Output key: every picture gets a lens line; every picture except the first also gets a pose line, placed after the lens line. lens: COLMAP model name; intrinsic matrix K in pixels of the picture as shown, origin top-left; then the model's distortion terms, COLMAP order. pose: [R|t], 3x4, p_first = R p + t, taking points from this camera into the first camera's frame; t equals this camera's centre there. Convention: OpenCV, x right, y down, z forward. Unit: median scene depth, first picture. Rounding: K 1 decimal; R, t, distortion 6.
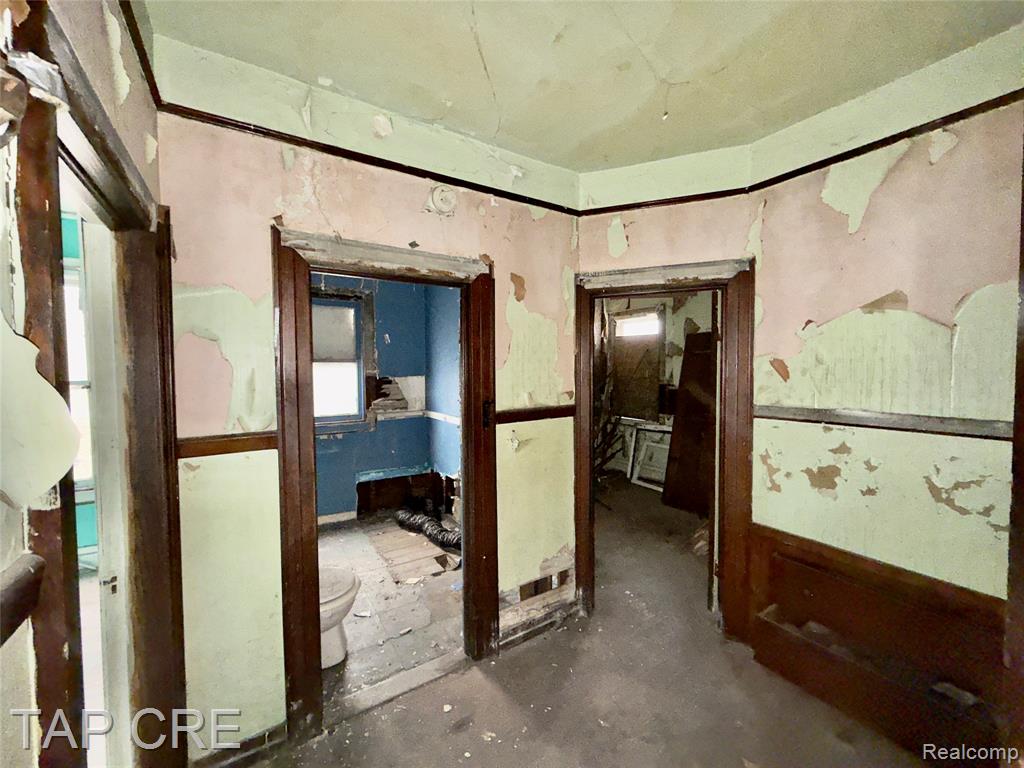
lens RADIAL K [[405.5, 0, 512.0], [0, 405.5, 384.0], [0, 0, 1]] dist [0.000273, -0.000243]
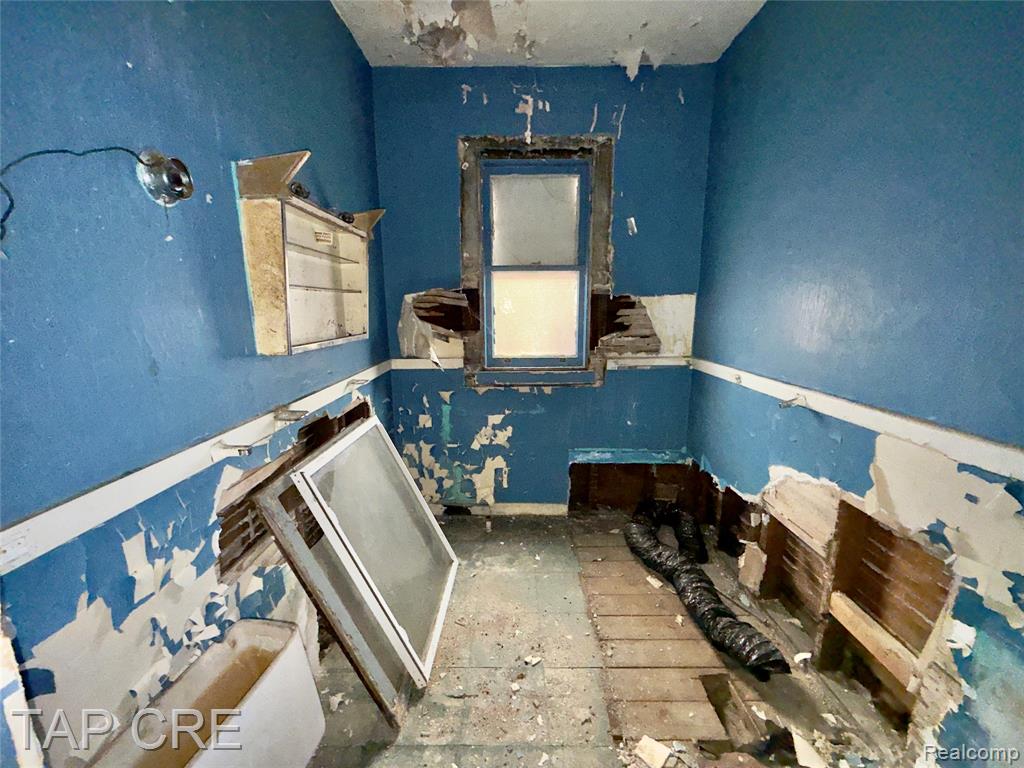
lens RADIAL K [[405.5, 0, 512.0], [0, 405.5, 384.0], [0, 0, 1]] dist [0.000273, -0.000243]
pose [[0.835911, 0.101850, -0.539333, -0.125168], [-0.020403, 0.987719, 0.154904, 0.021126], [0.548486, -0.118482, 0.827723, 0.430028]]
